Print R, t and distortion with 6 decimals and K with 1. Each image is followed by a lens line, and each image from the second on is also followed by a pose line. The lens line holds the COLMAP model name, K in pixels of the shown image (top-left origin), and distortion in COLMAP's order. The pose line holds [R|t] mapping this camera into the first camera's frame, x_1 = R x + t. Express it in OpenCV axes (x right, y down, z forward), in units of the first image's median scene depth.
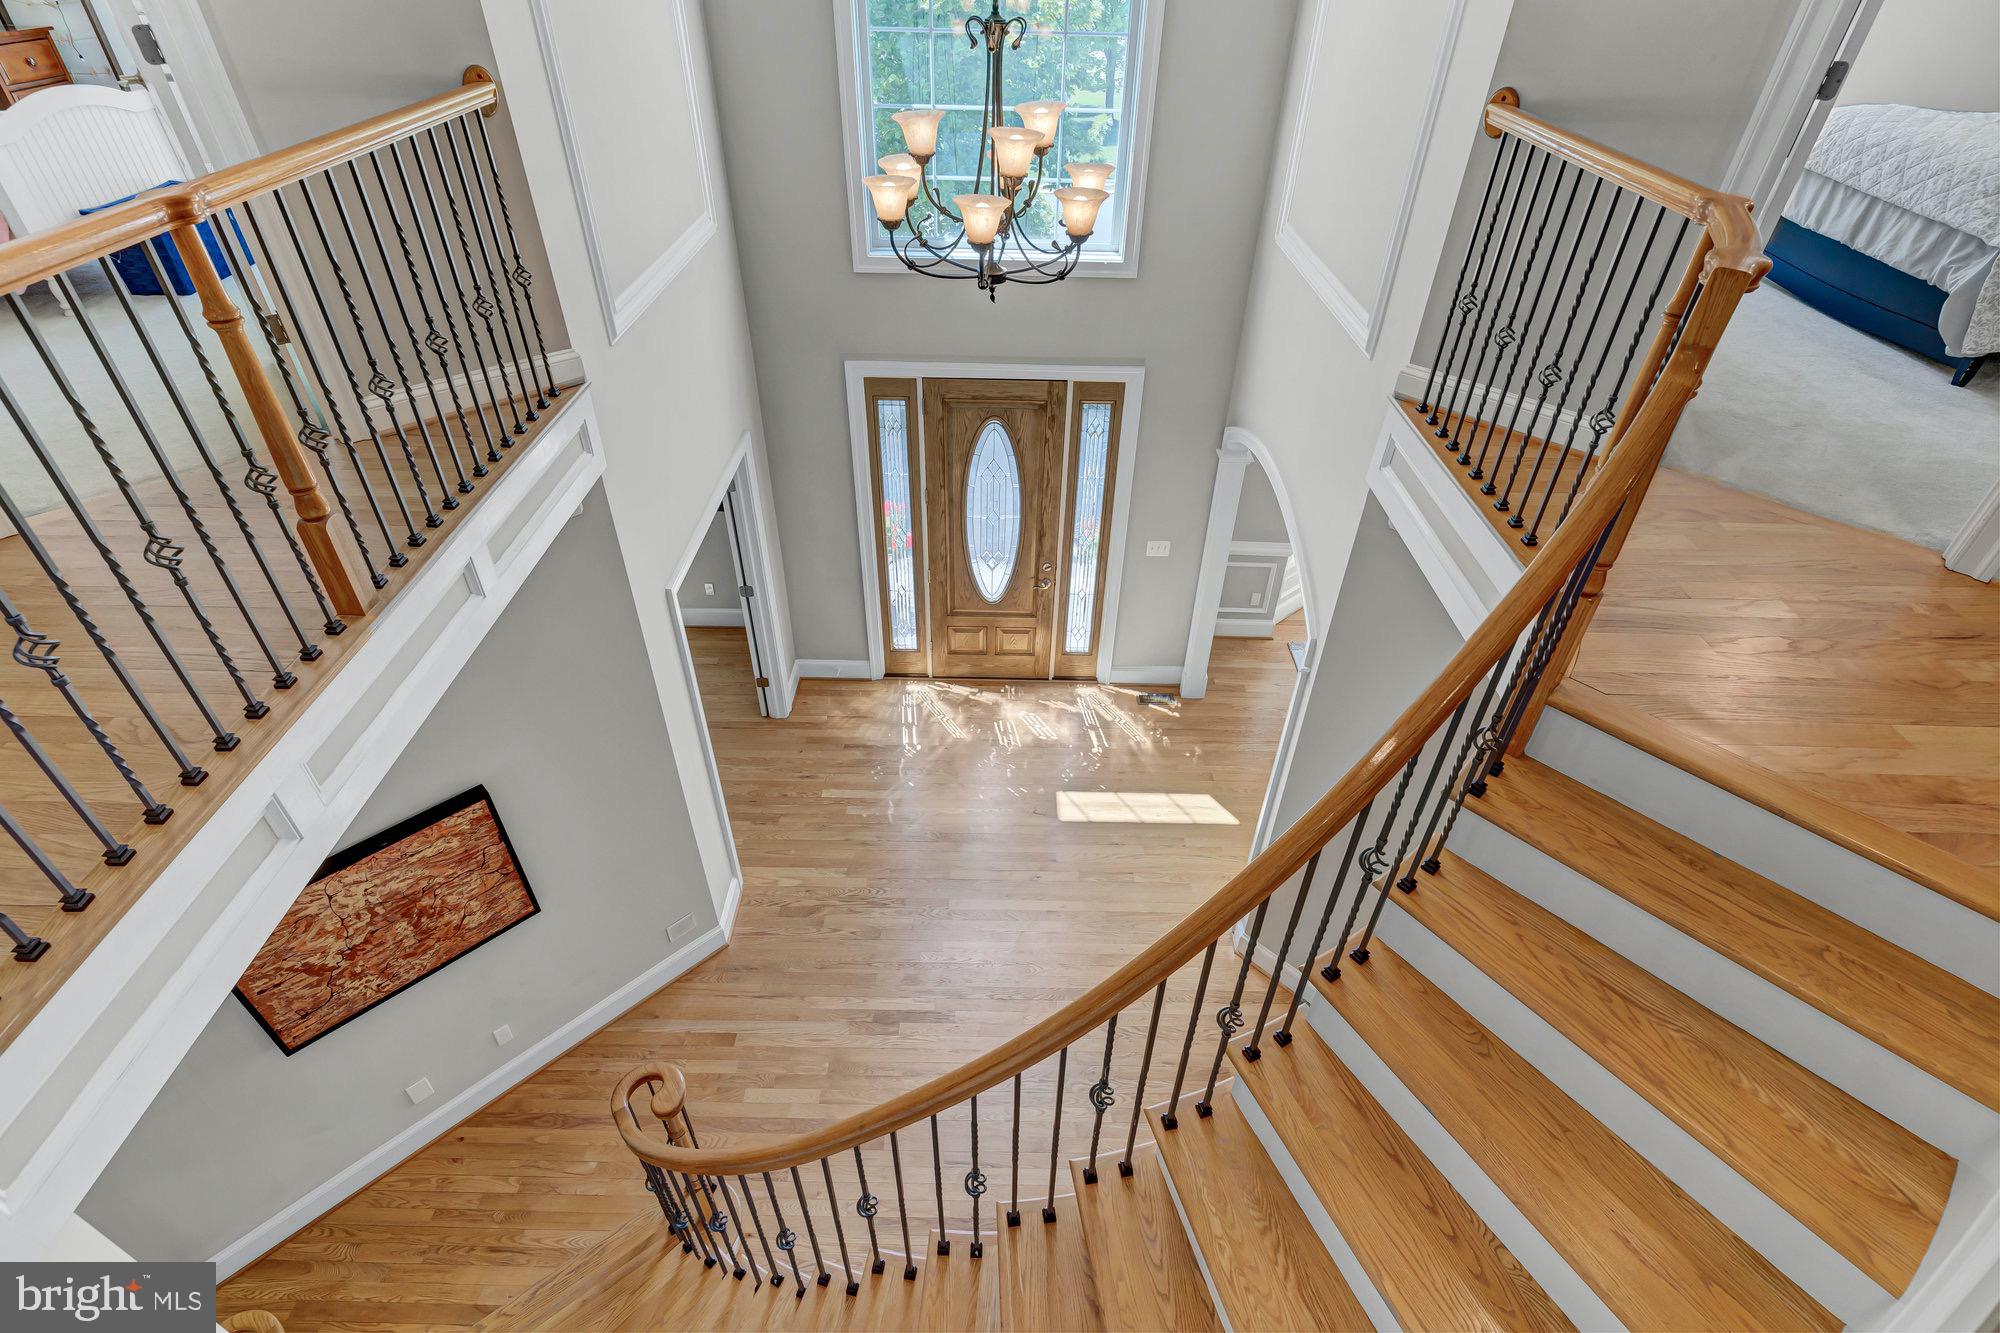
lens RADIAL K [[963.5, 0, 998.0], [0, 963.5, 659.8], [0, 0, 1]] dist [0.000136, 0.001348]
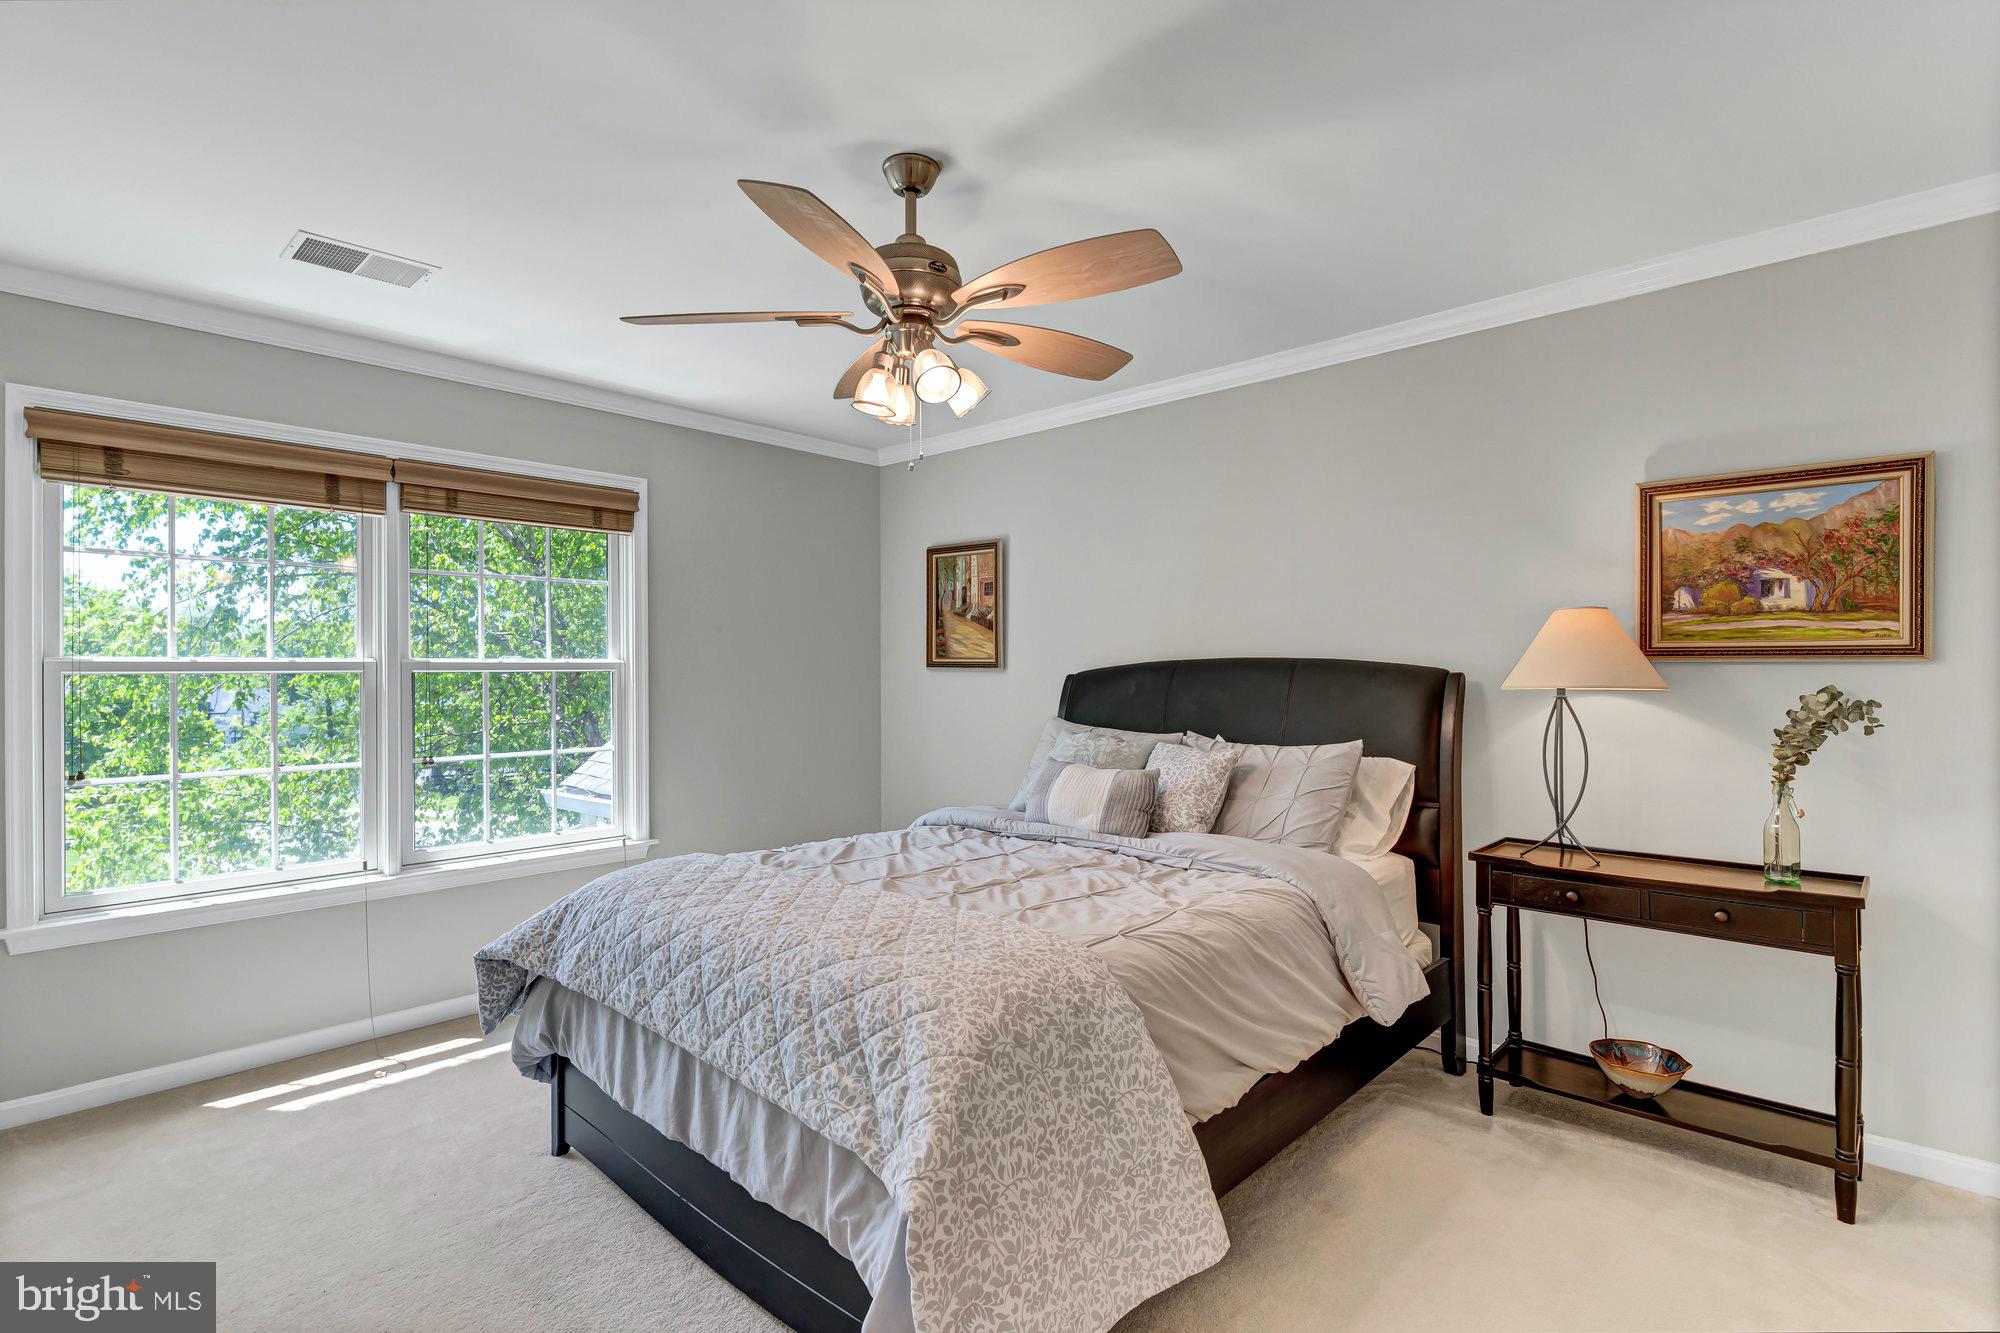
lens RADIAL K [[963.5, 0, 1000.9], [0, 963.5, 667.3], [0, 0, 1]] dist [0.000136, 0.001348]
pose [[0.664470, -0.018151, 0.747094, 0.687368], [0.471712, 0.785570, -0.400458, -0.377547], [-0.579627, 0.618506, 0.530550, 0.558347]]
